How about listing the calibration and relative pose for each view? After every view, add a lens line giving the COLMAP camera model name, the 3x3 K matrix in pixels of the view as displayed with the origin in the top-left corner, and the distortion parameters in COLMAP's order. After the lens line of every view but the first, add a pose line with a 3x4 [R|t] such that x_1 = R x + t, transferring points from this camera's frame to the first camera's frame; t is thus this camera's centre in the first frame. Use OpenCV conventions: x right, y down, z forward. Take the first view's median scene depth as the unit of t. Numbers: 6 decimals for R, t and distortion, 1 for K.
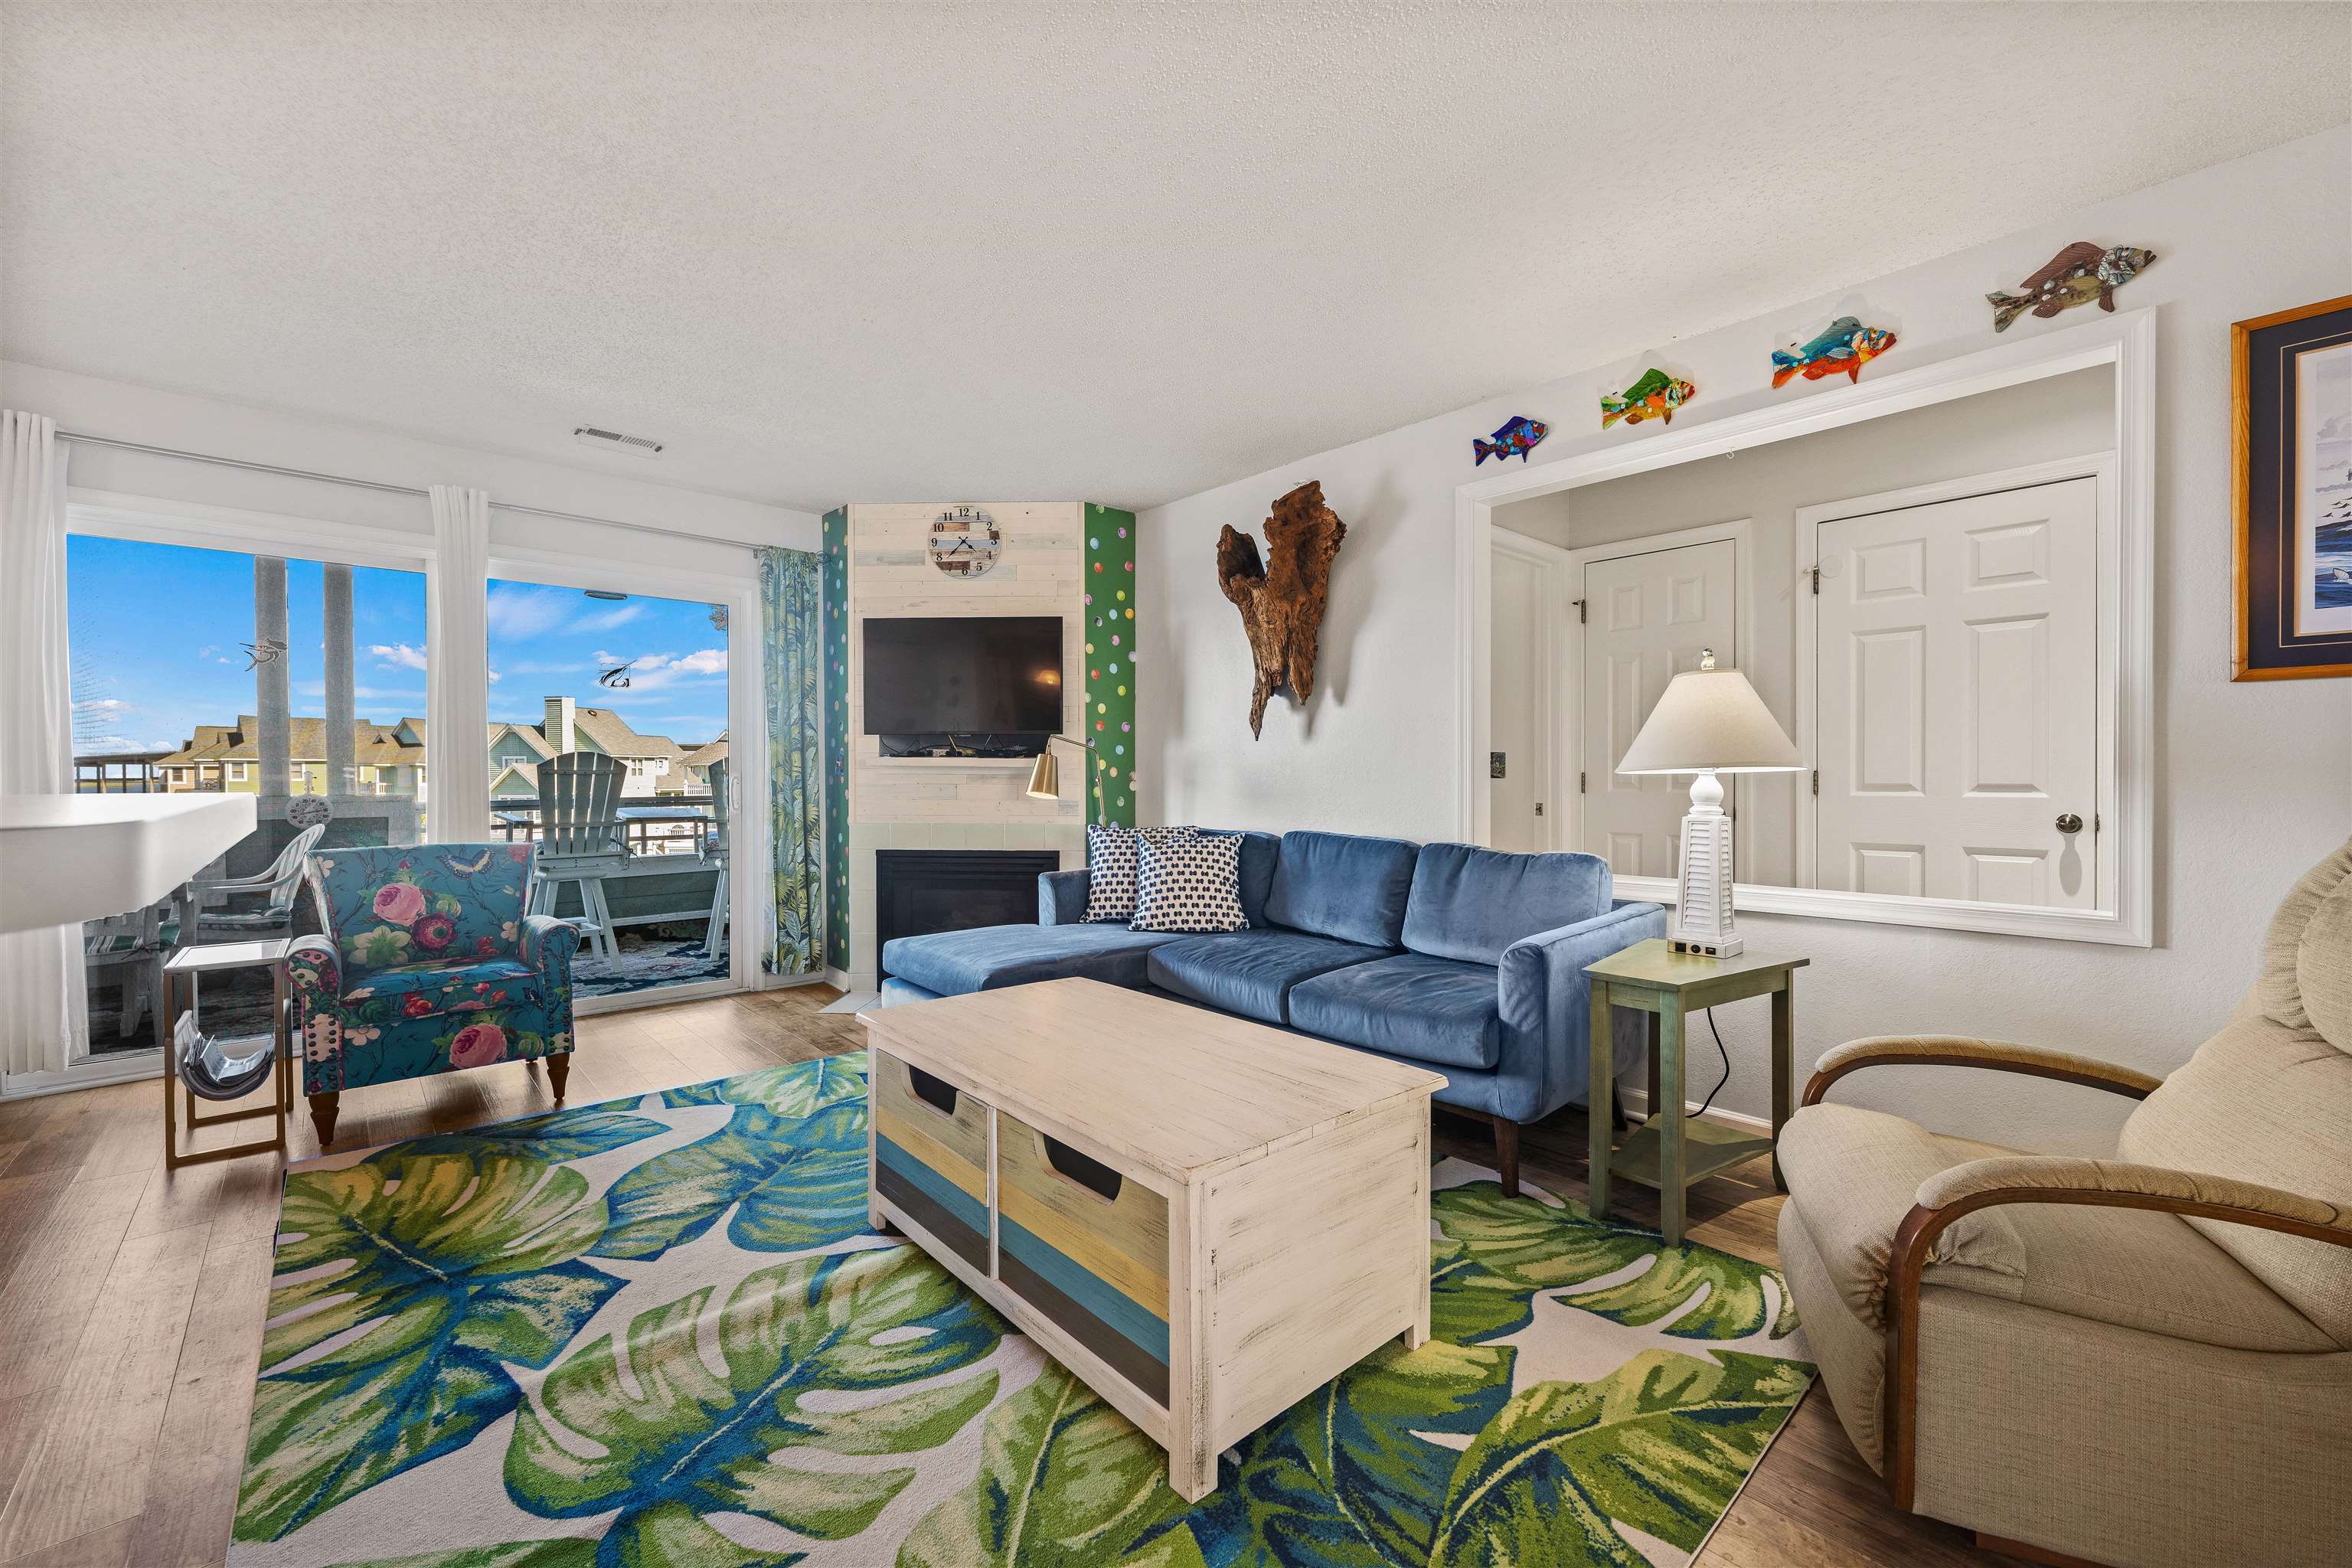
lens RADIAL K [[926.8, 0, 1176.0], [0, 926.8, 784.0], [0, 0, 1]] dist [-0.000316, 0.000128]
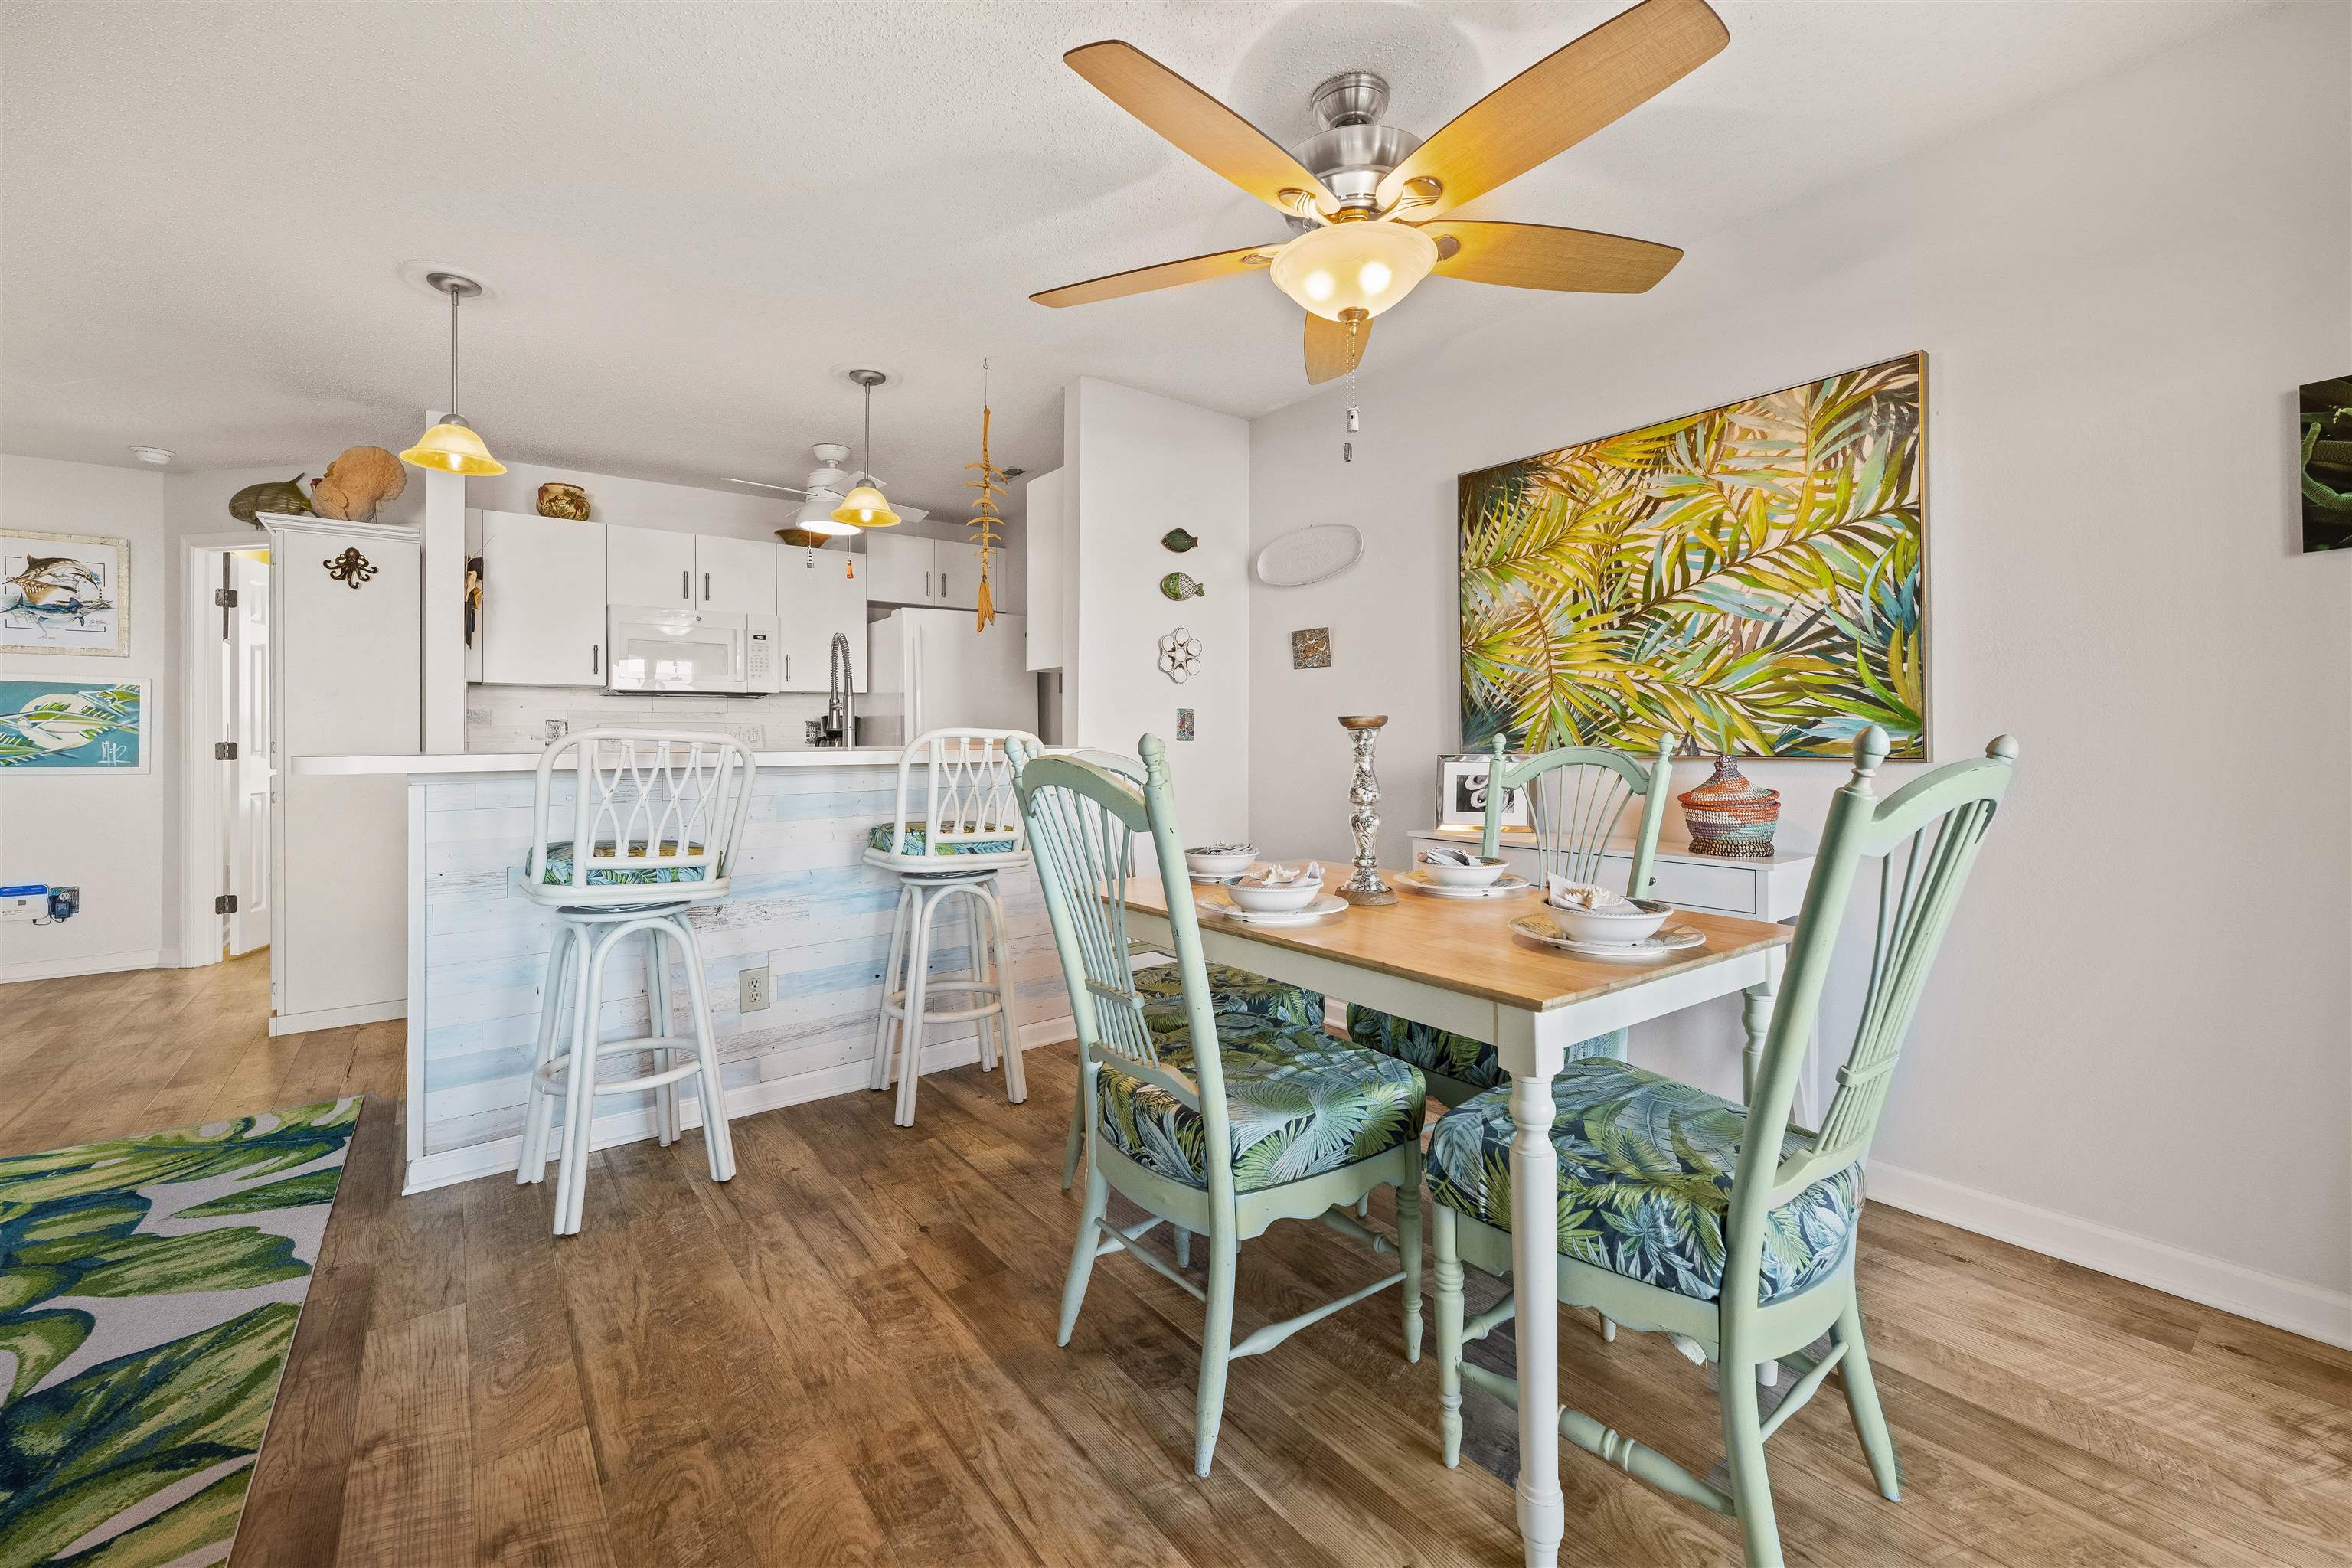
lens RADIAL K [[957.4, 0, 1179.5], [0, 957.4, 733.8], [0, 0, 1]] dist [-0.000208, 0.000062]
pose [[-0.996204, 0.006270, 0.086822, -1.376530], [0.006752, 0.999963, 0.005257, -0.014775], [-0.086786, 0.005823, -0.996210, 1.292142]]
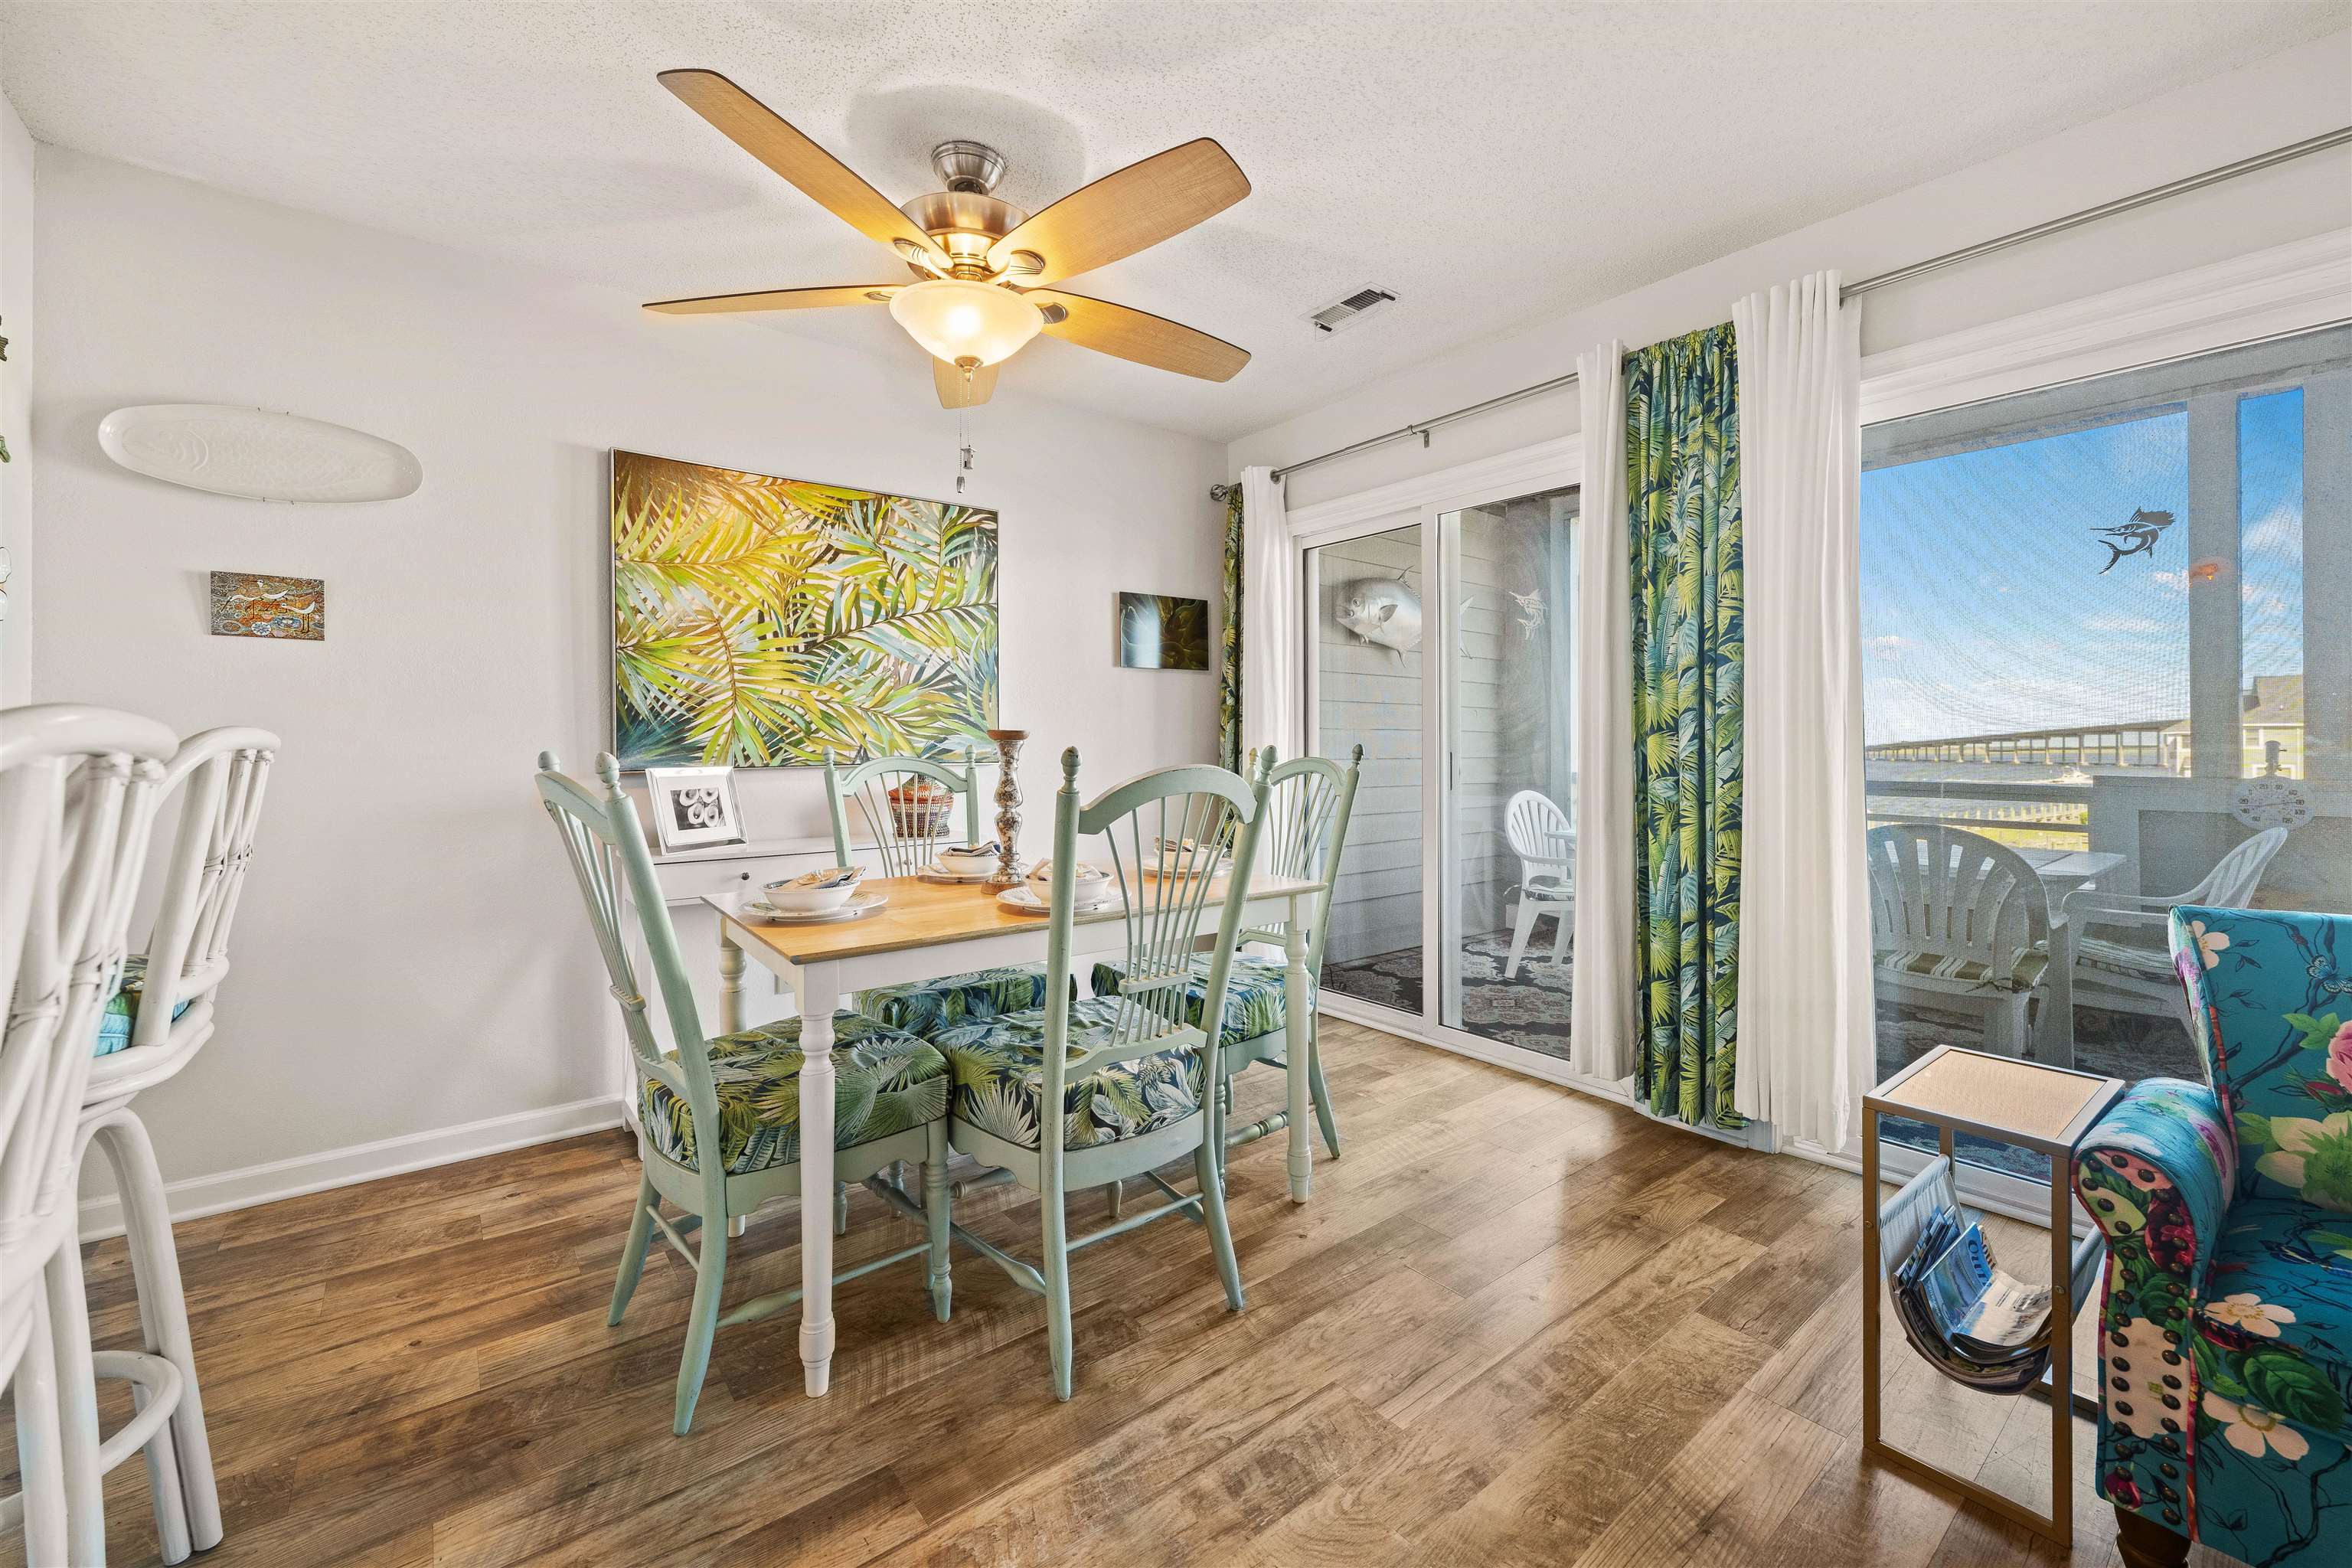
lens RADIAL K [[952.2, 0, 1174.7], [0, 952.2, 746.9], [0, 0, 1]] dist [0.000589, -0.000172]
pose [[-0.069862, 0.003560, -0.997550, -0.538216], [-0.008058, 0.999959, 0.004133, -0.013313], [0.997524, 0.008327, -0.069830, 0.687321]]
